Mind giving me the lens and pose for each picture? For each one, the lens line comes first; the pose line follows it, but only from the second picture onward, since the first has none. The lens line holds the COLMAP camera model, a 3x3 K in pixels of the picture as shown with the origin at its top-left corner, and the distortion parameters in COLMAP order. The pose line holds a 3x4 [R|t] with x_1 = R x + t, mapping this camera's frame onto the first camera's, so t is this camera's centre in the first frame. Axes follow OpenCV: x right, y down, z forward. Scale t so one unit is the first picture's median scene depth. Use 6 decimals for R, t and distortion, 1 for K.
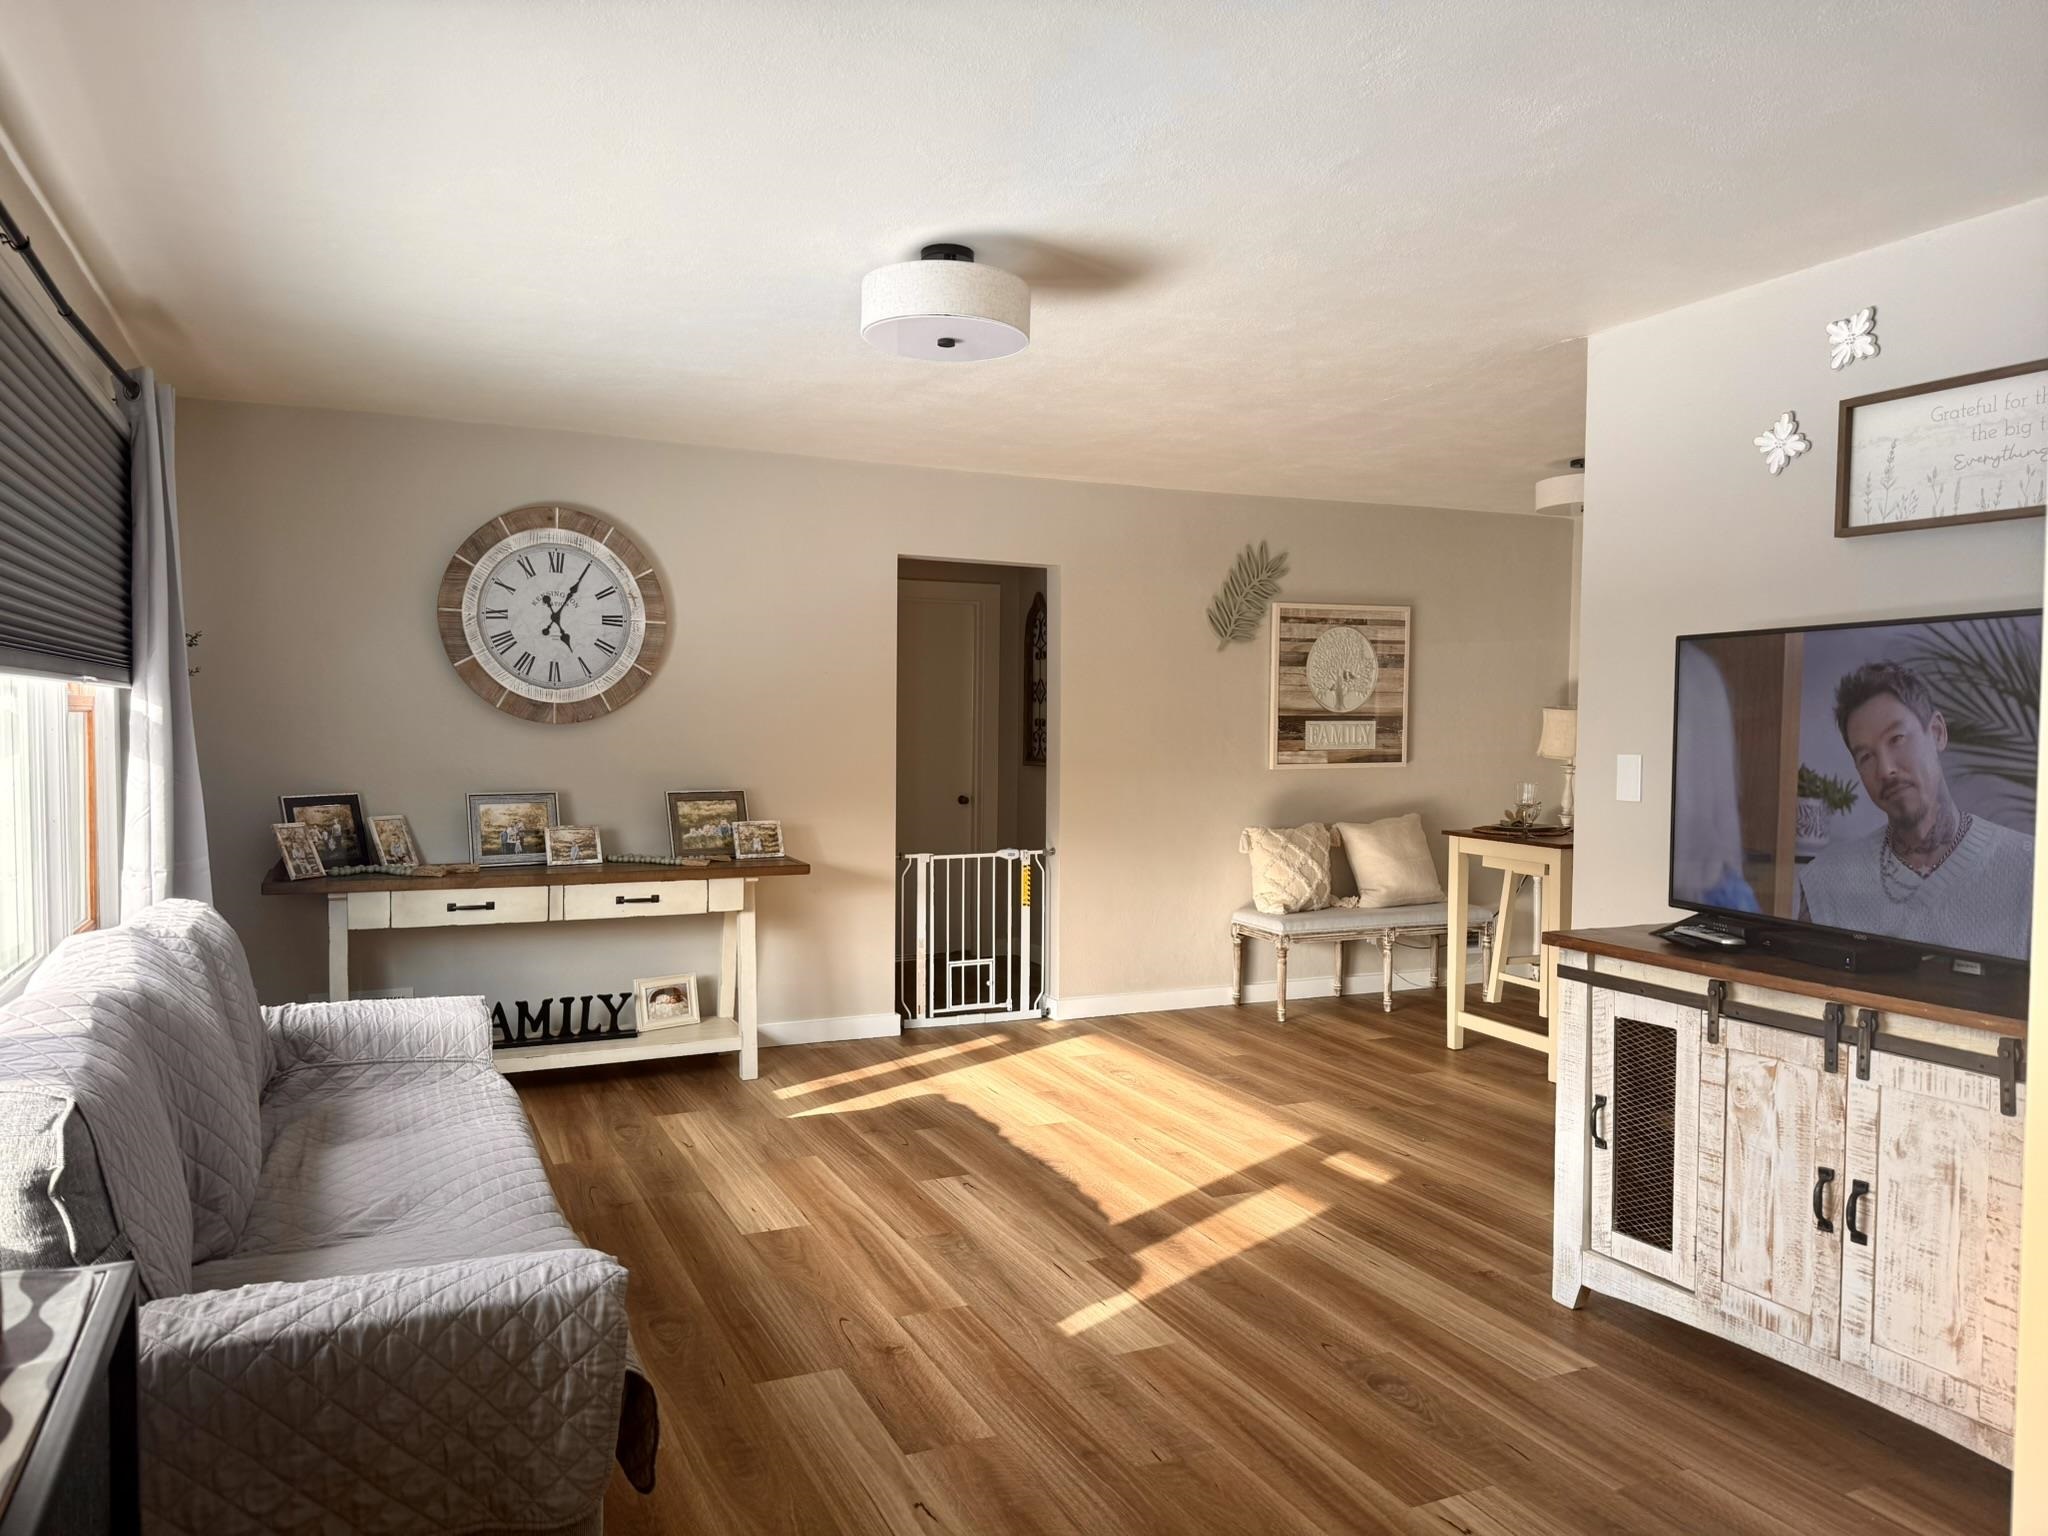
lens RADIAL K [[1443.0, 0, 1017.9], [0, 1443.0, 798.4], [0, 0, 1]] dist [0.049799, -0.066085]
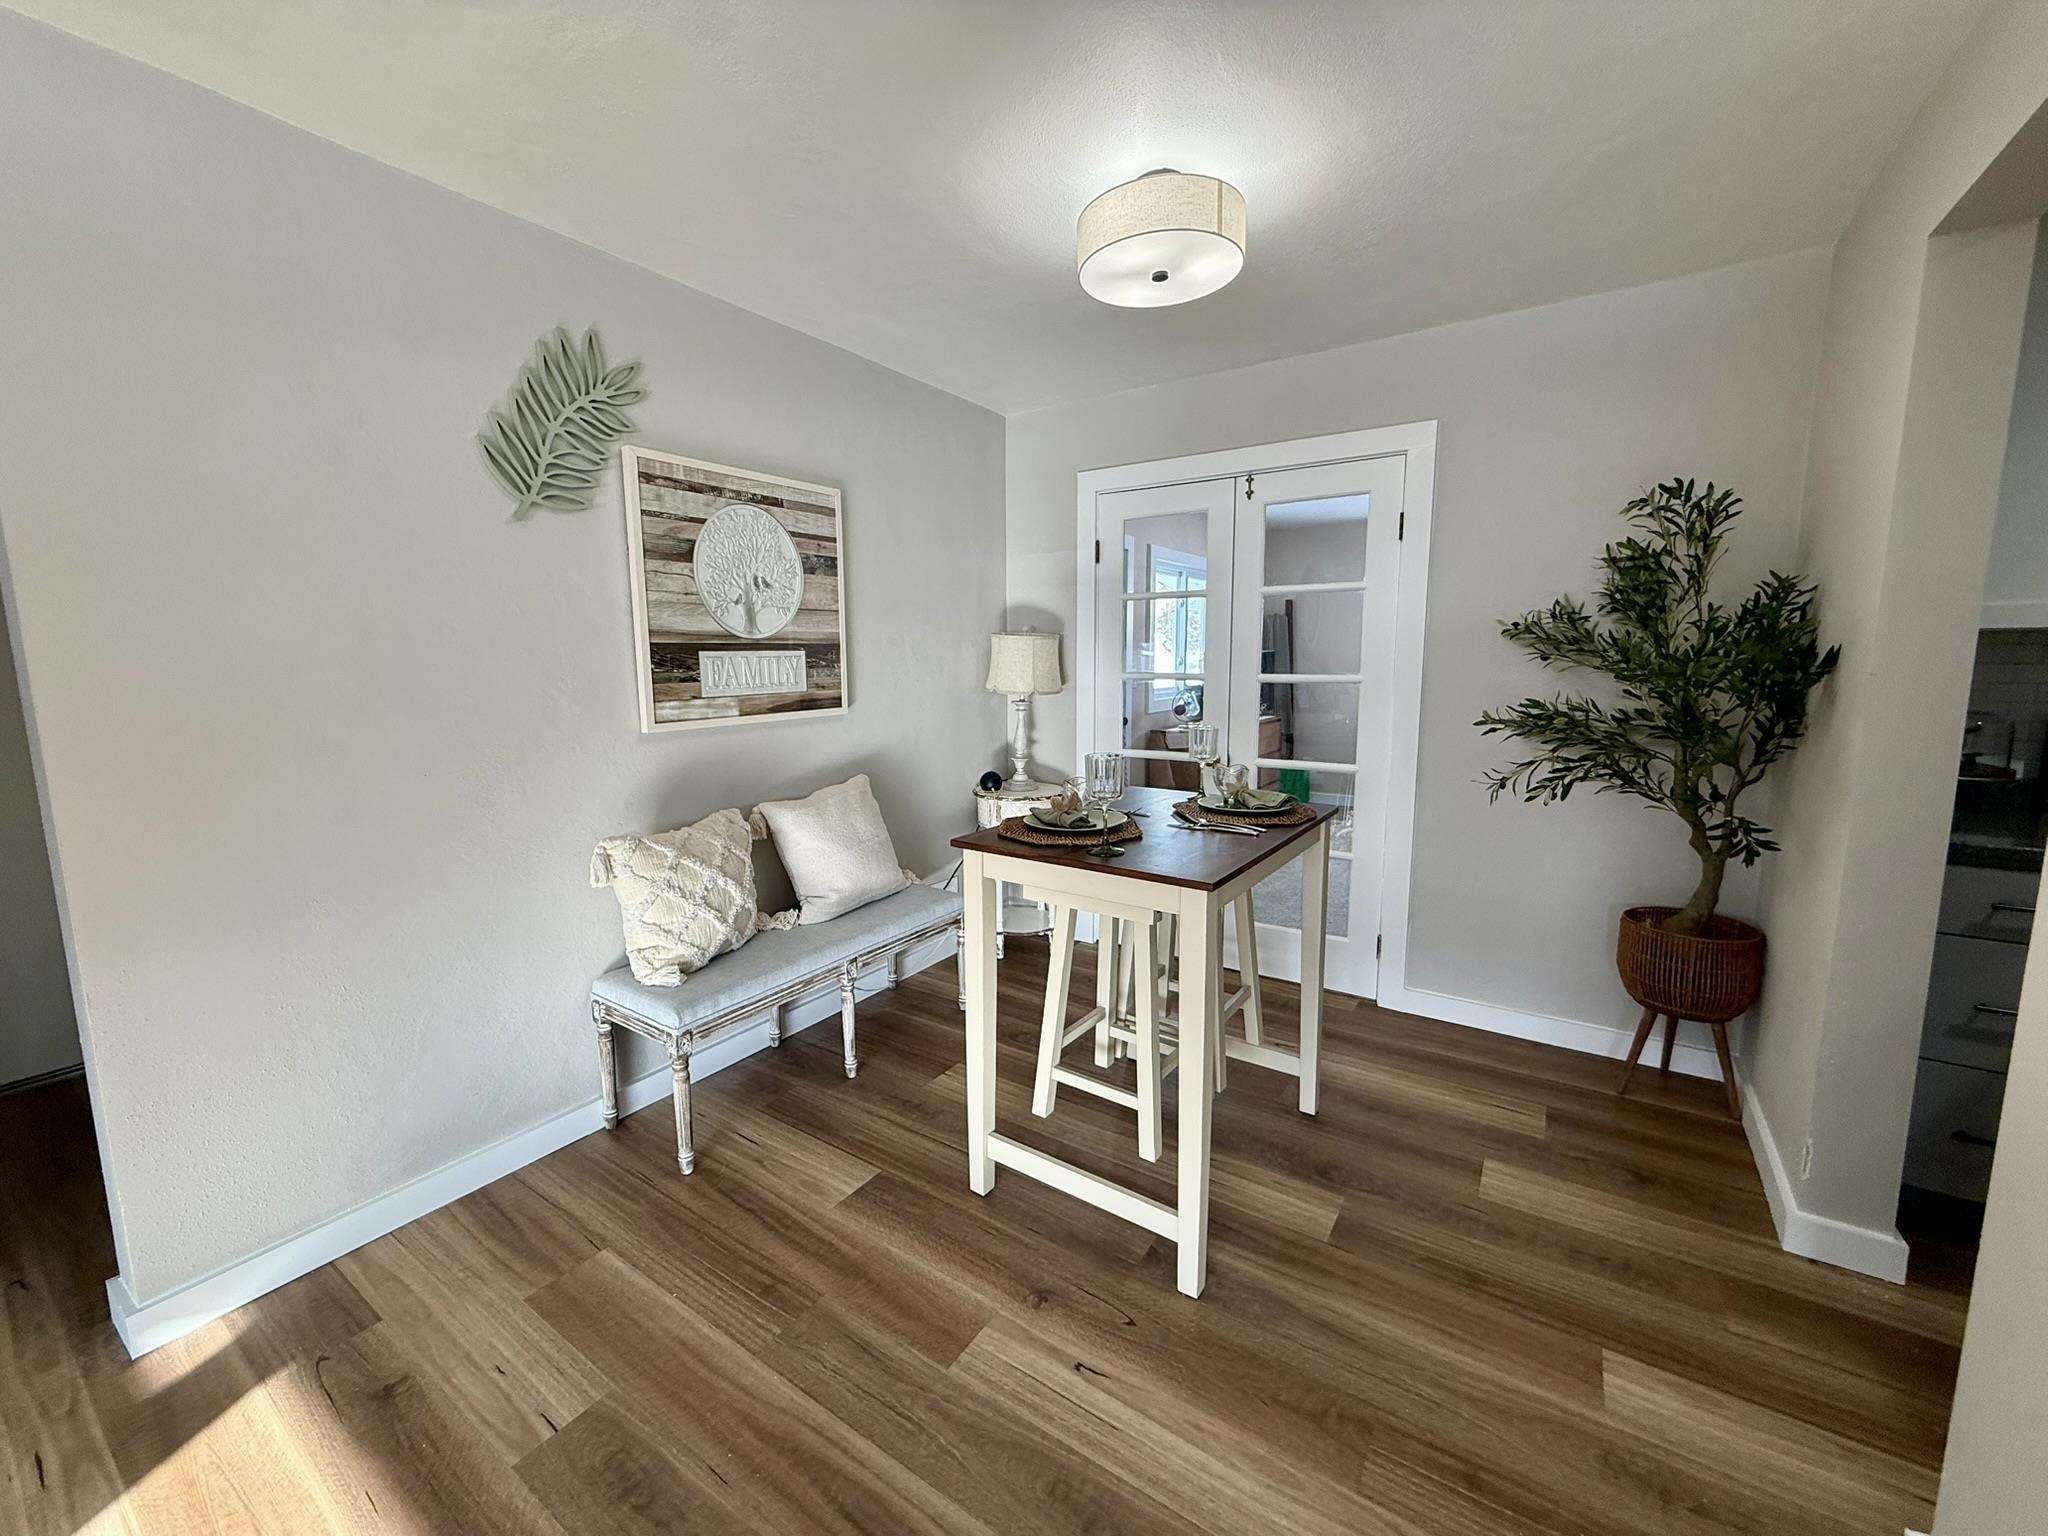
lens RADIAL K [[817.5, 0, 1014.9], [0, 817.5, 775.2], [0, 0, 1]] dist [-0.003305, 0.001948]
pose [[0.860067, -0.084683, 0.503103, 0.174538], [0.035195, 0.993627, 0.107082, -0.043310], [-0.508965, -0.074391, 0.857567, 0.807846]]
